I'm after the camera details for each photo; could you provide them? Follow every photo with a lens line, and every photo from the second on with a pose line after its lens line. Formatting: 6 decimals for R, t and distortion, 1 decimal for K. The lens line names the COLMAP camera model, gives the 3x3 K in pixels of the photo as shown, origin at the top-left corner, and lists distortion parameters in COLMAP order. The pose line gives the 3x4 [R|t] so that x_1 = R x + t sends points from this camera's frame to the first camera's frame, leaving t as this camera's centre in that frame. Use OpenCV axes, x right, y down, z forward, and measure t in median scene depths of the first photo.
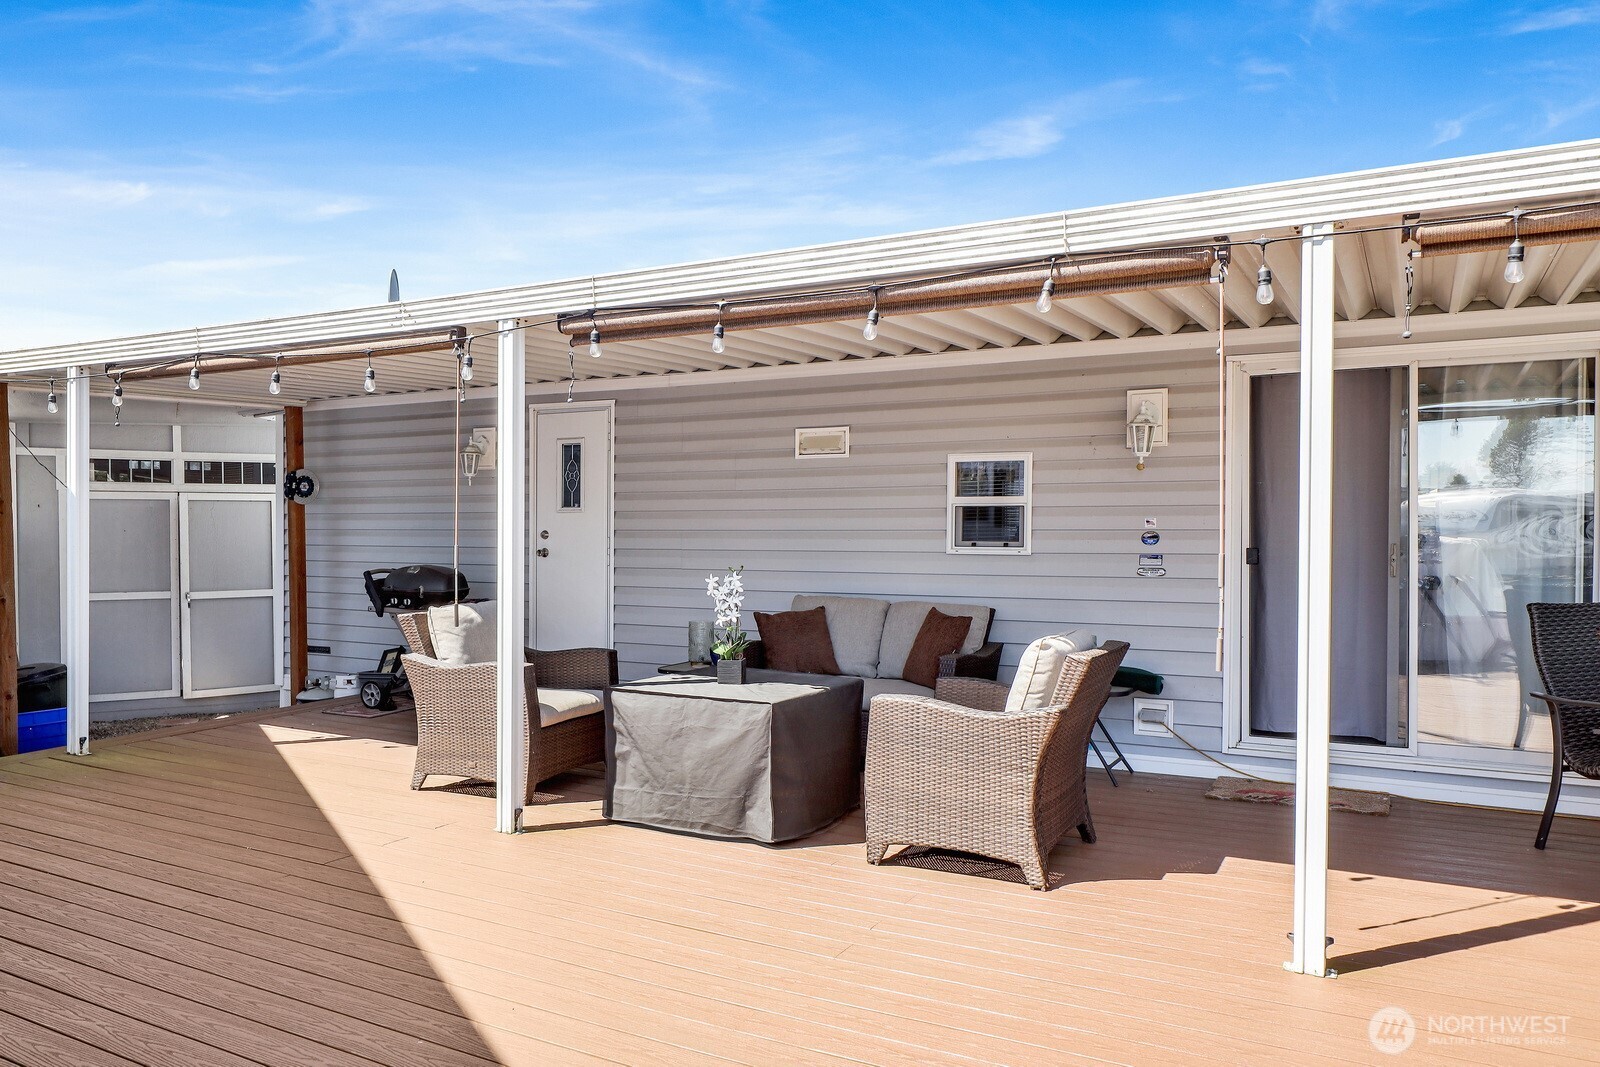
lens RADIAL K [[1121.2, 0, 800.0], [0, 1121.2, 533.5], [0, 0, 1]] dist [0.001100, -0.001162]
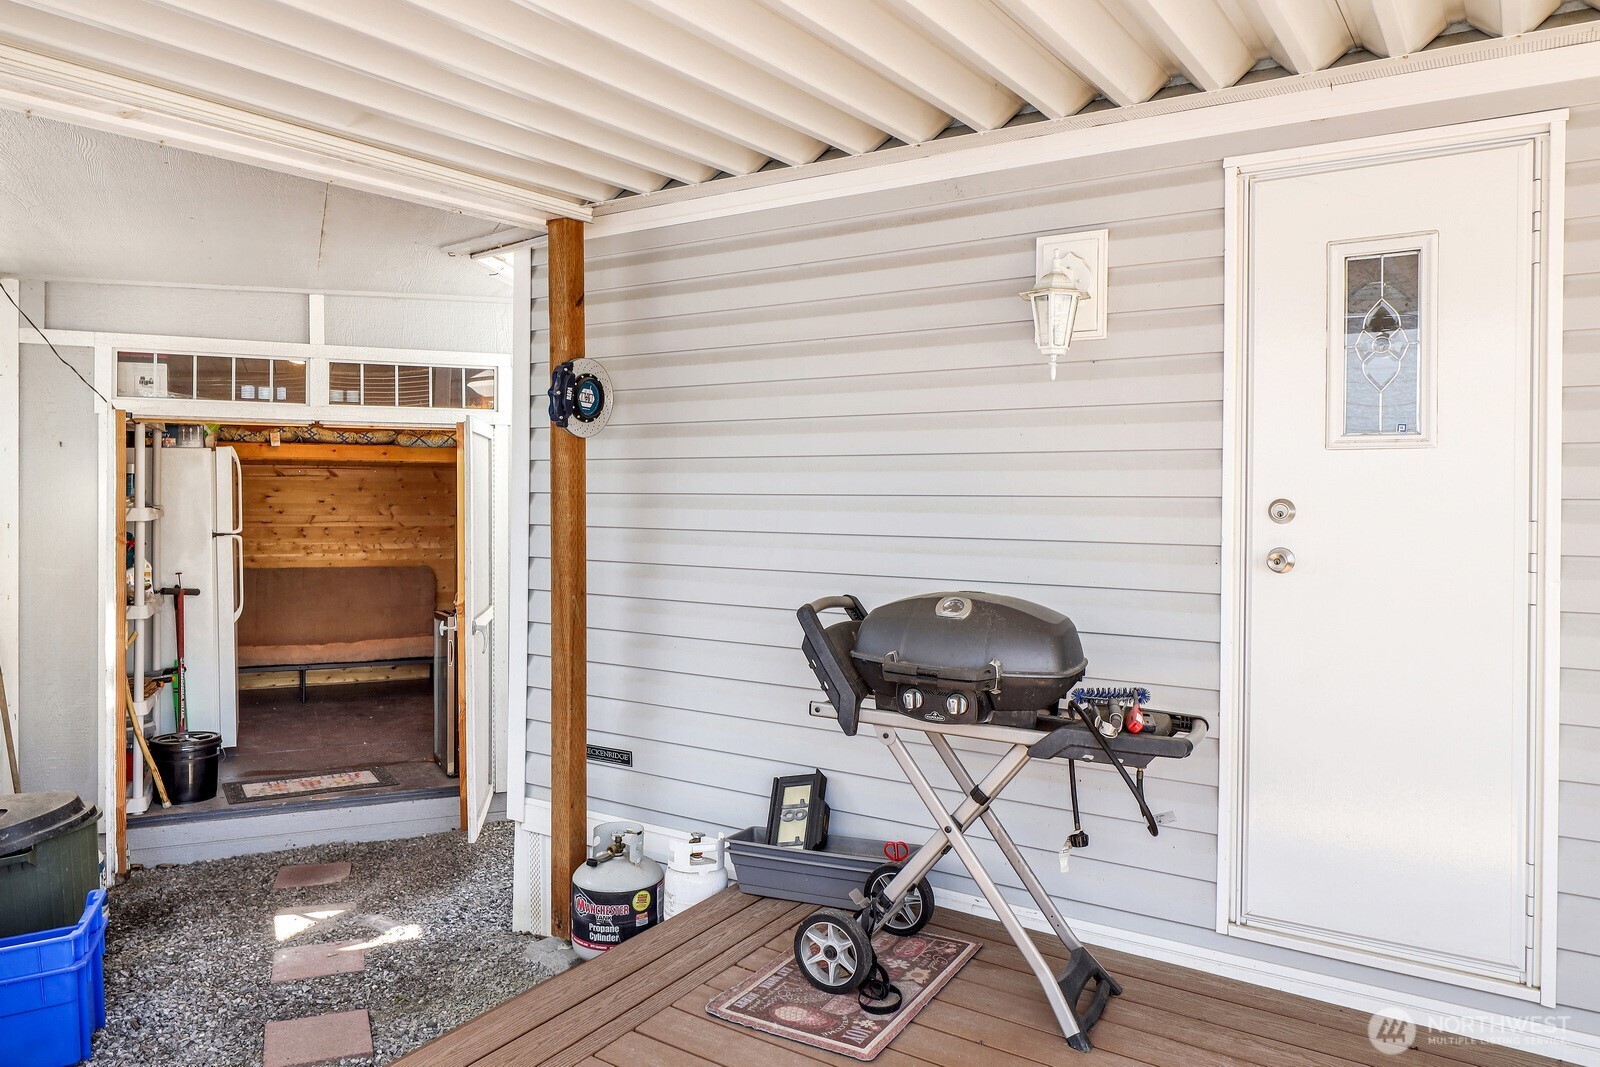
lens RADIAL K [[1223.4, 0, 798.5], [0, 1223.4, 492.2], [0, 0, 1]] dist [0.054186, -0.001043]
pose [[0.991990, 0.008195, -0.126047, -0.292454], [-0.008924, 0.999947, -0.005219, -0.001757], [0.125997, 0.006302, 0.992011, 0.515355]]
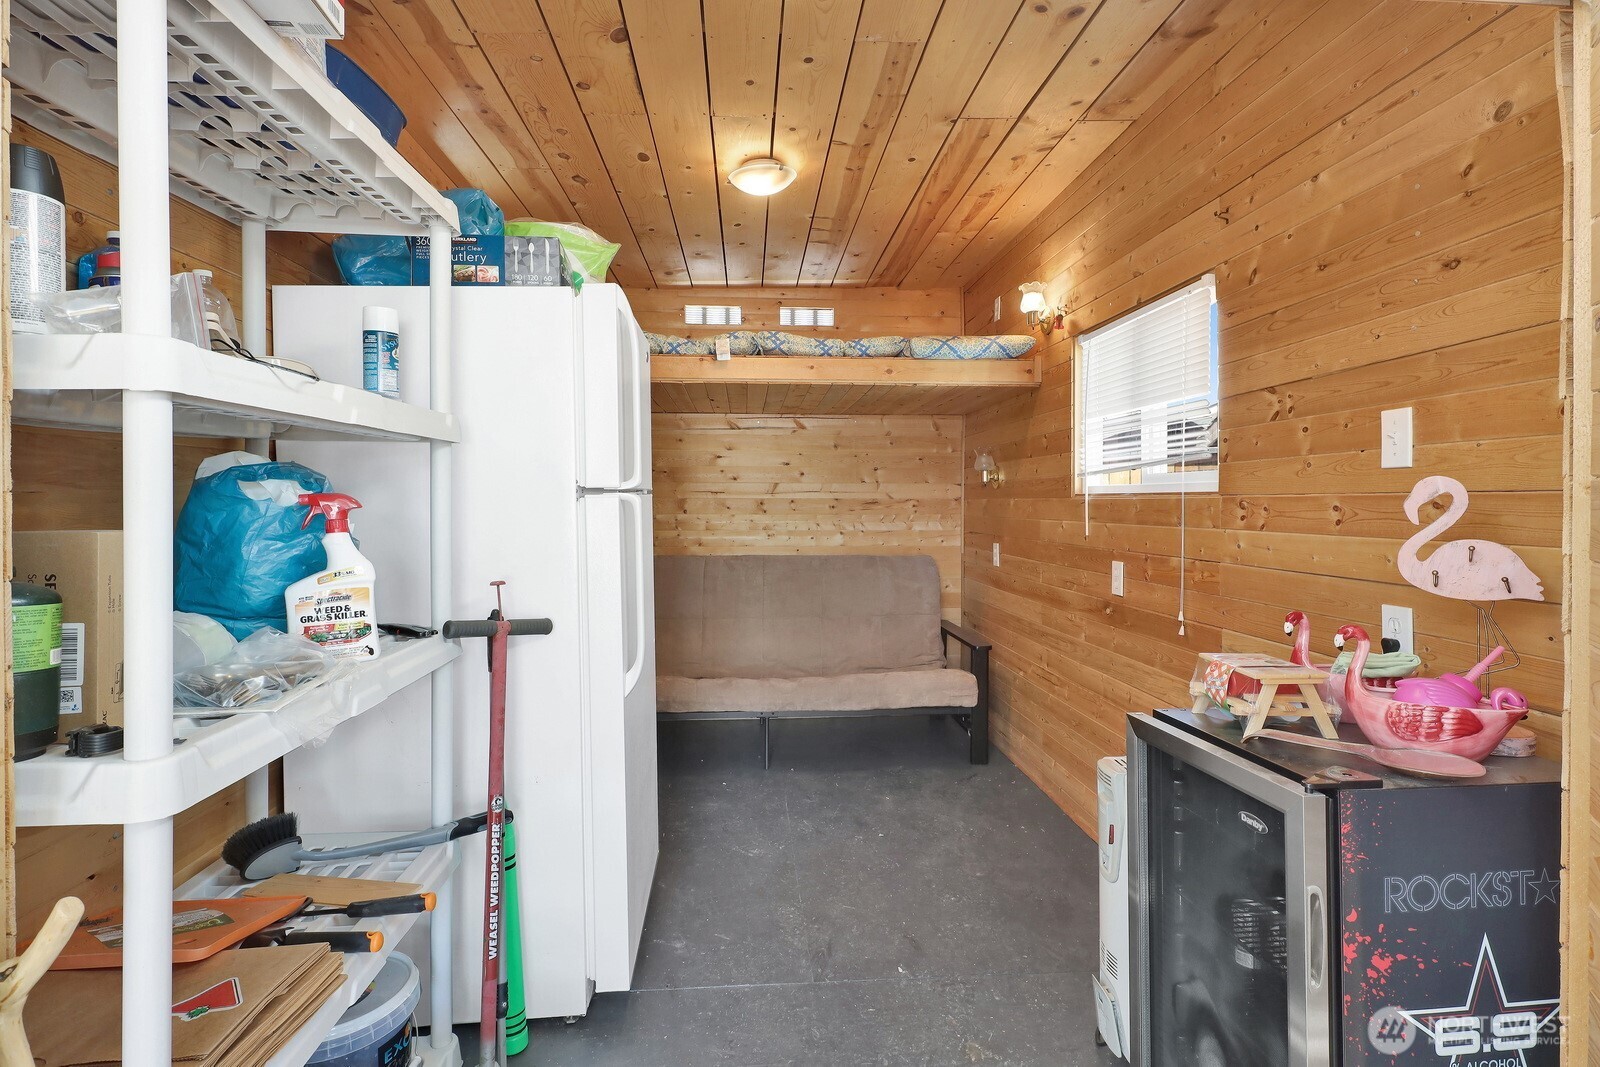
lens RADIAL K [[783.1, 0, 800.1], [0, 783.1, 489.3], [0, 0, 1]] dist [0.000201, 0.000006]
pose [[0.900060, -0.003110, -0.435756, -0.508495], [-0.002787, 0.999913, -0.012894, 0.017178], [0.435758, 0.012819, 0.899973, 0.897259]]
